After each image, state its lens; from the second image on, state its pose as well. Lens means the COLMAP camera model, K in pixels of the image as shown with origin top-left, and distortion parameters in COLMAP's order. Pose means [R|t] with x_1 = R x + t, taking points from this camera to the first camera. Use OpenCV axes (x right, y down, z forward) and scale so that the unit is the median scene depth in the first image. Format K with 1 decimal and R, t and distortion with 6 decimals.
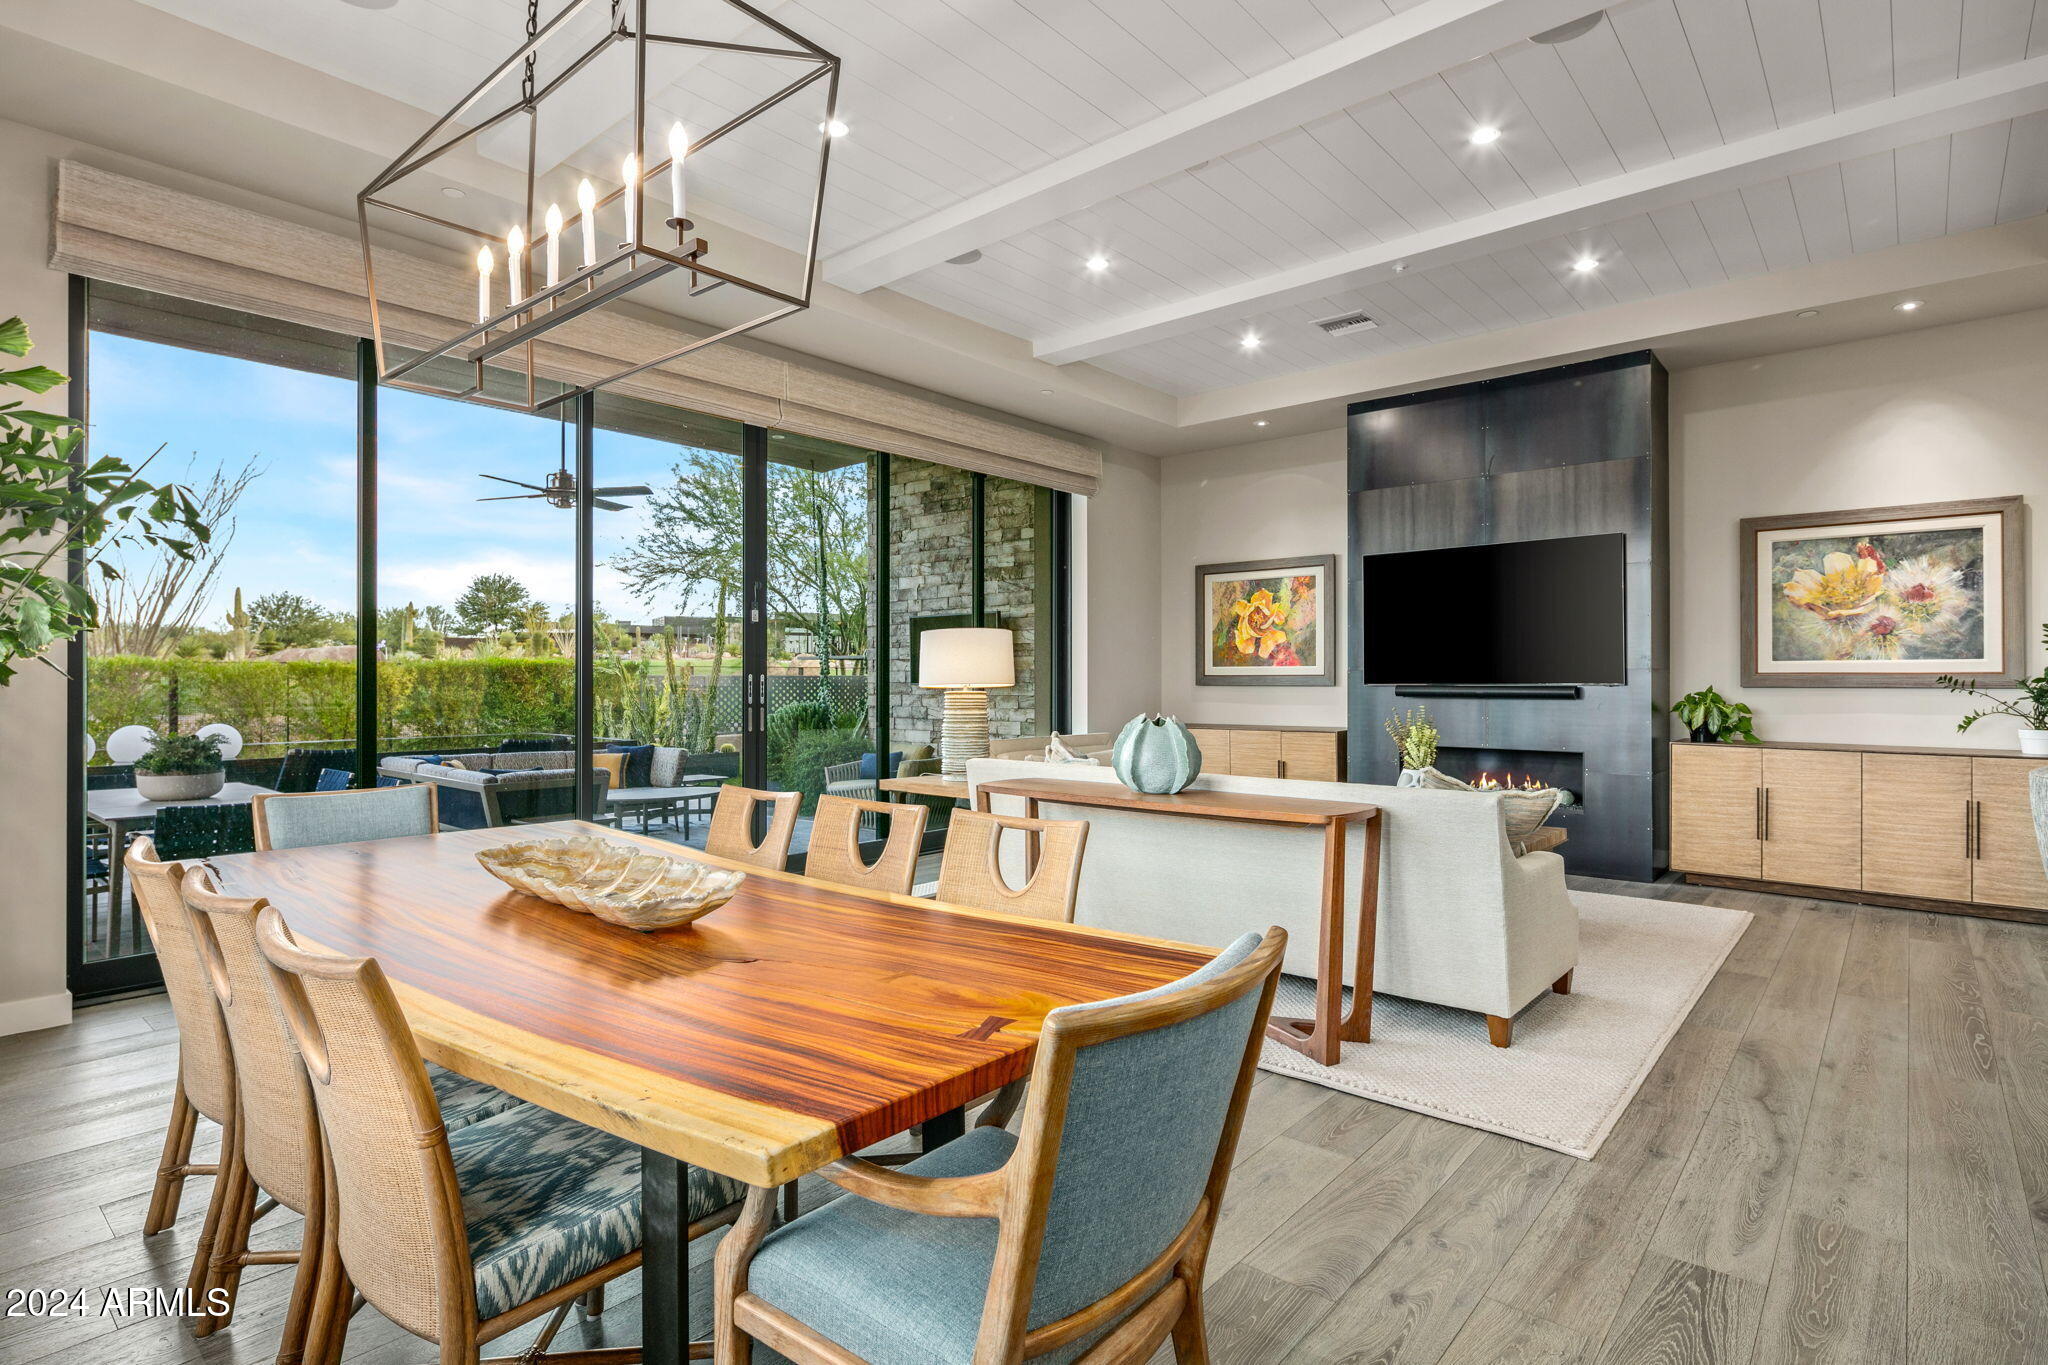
lens RADIAL K [[1021.9, 0, 1022.2], [0, 1021.9, 670.3], [0, 0, 1]] dist [-0.000034, -0.002535]
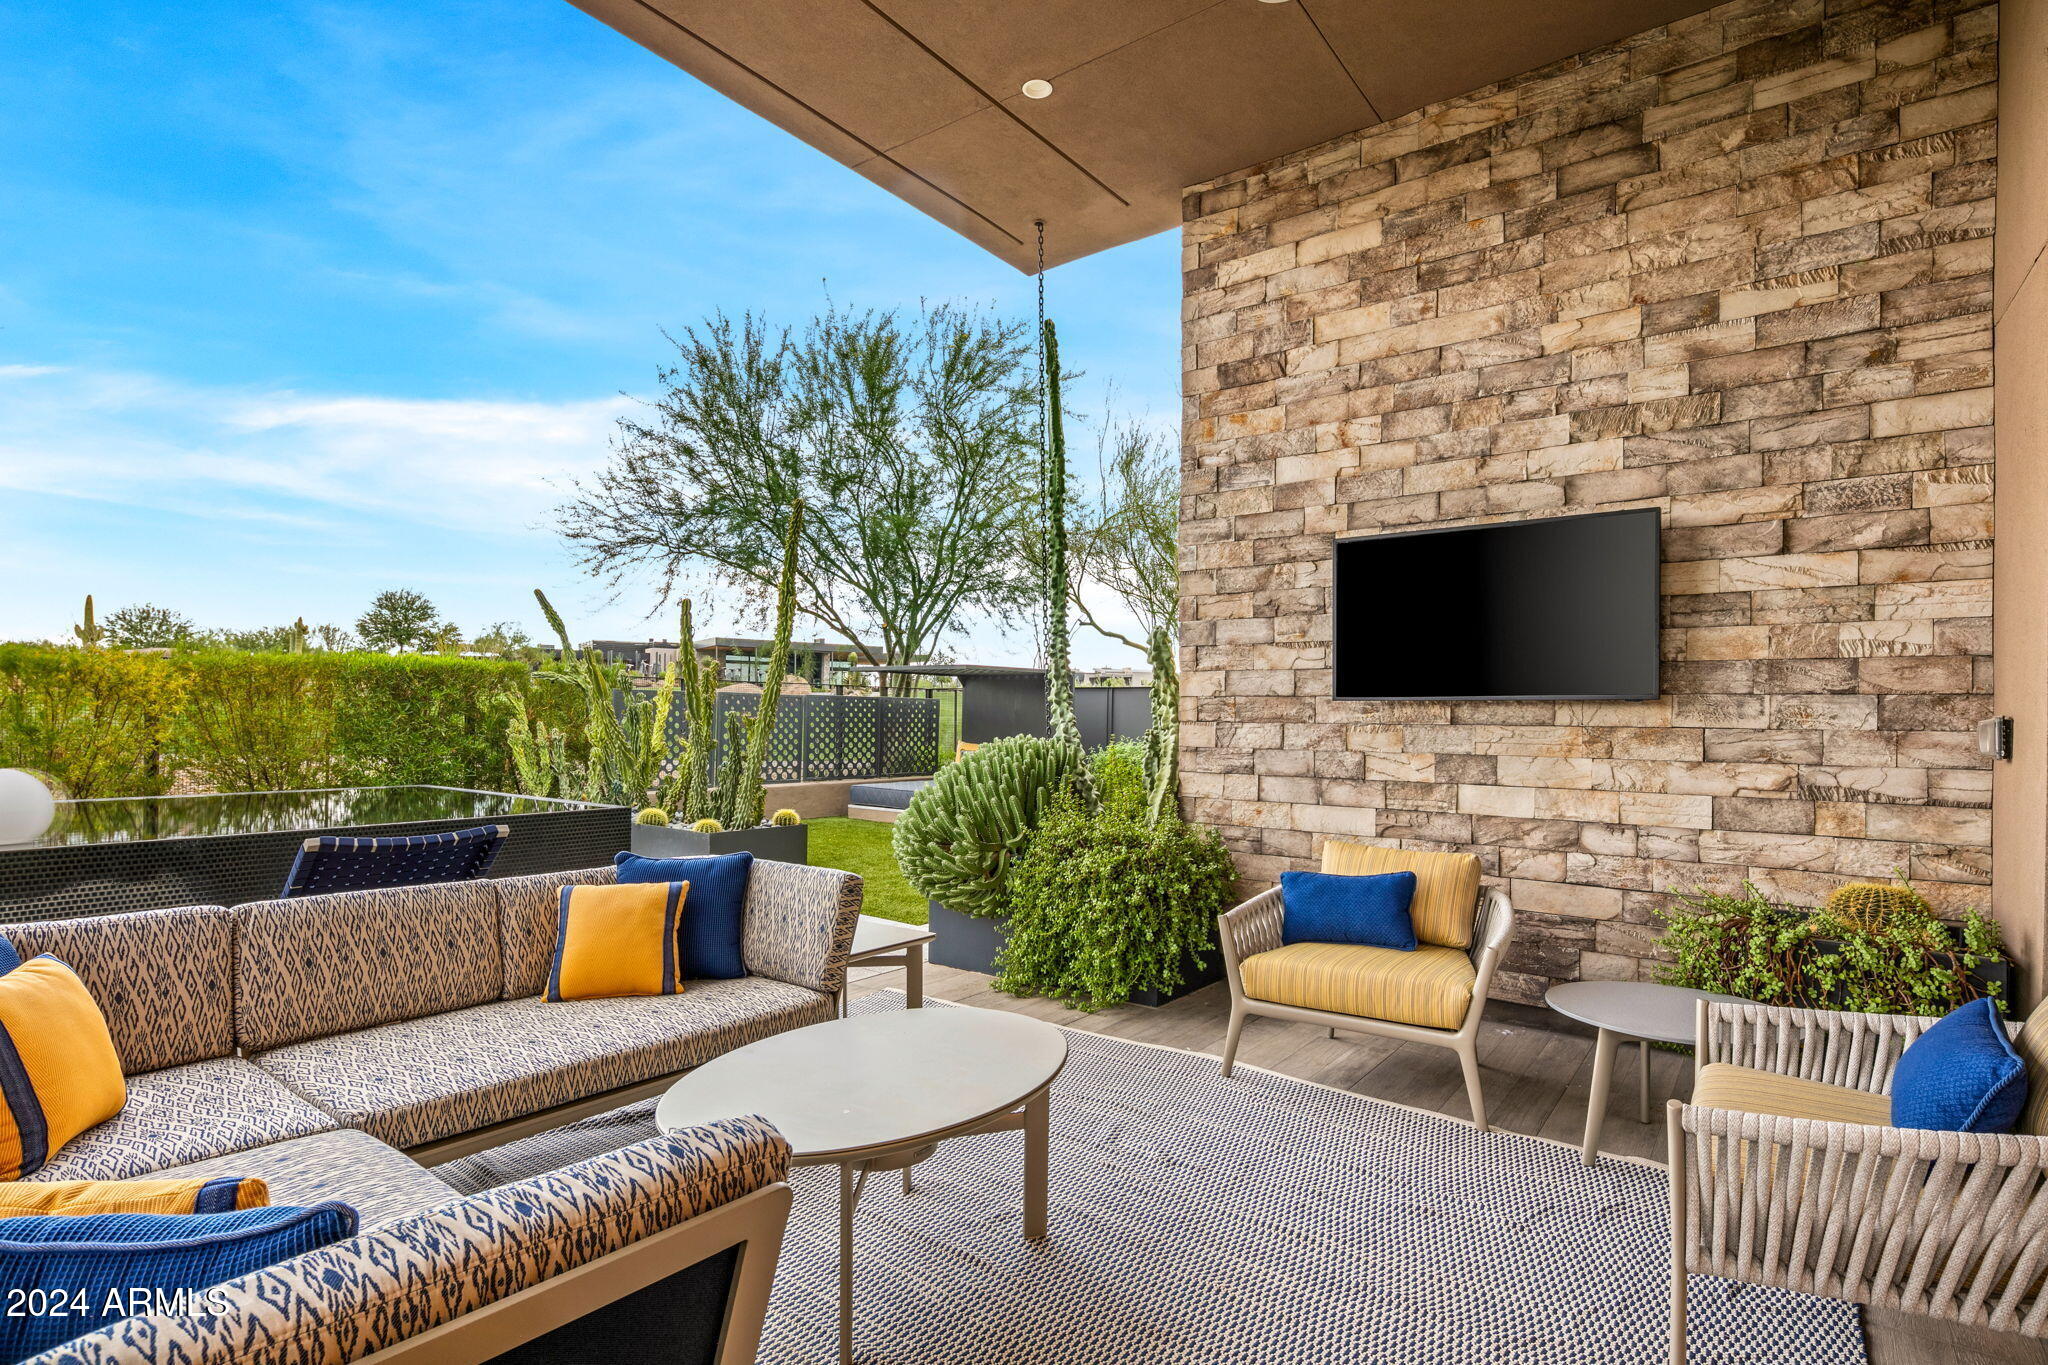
lens RADIAL K [[1052.2, 0, 1036.7], [0, 1052.2, 703.3], [0, 0, 1]] dist [-0.000535, 0.000771]
pose [[0.997703, 0.013426, 0.066389, -0.058715], [-0.013298, 0.999909, -0.002369, 0.004104], [-0.066415, 0.001480, 0.997791, 0.129010]]
